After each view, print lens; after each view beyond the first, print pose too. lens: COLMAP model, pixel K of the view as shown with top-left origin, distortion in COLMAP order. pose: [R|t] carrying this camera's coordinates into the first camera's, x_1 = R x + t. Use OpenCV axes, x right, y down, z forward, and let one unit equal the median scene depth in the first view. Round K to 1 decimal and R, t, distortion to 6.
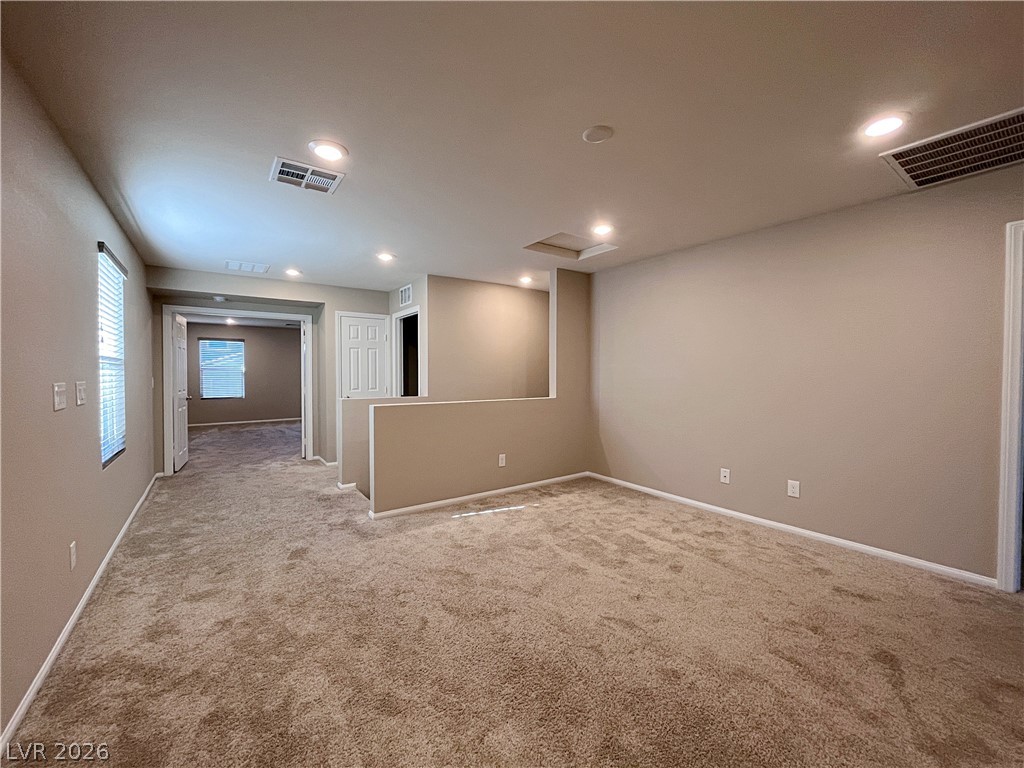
lens RADIAL K [[413.0, 0, 509.3], [0, 413.0, 379.8], [0, 0, 1]] dist [-0.003453, -0.000154]
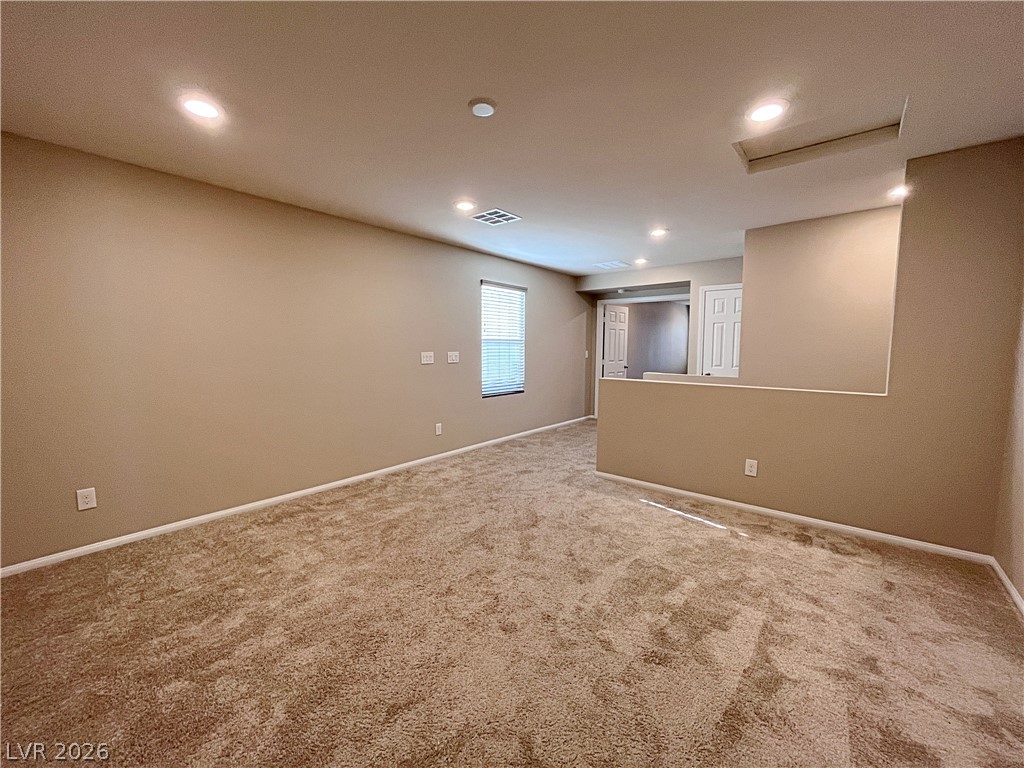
lens RADIAL K [[413.0, 0, 509.5], [0, 413.0, 383.0], [0, 0, 1]] dist [-0.003453, -0.000154]
pose [[0.257303, 0.088052, -0.962311, 0.712719], [-0.020339, 0.996113, 0.085707, -0.017127], [0.966117, -0.002480, 0.258094, 0.471208]]
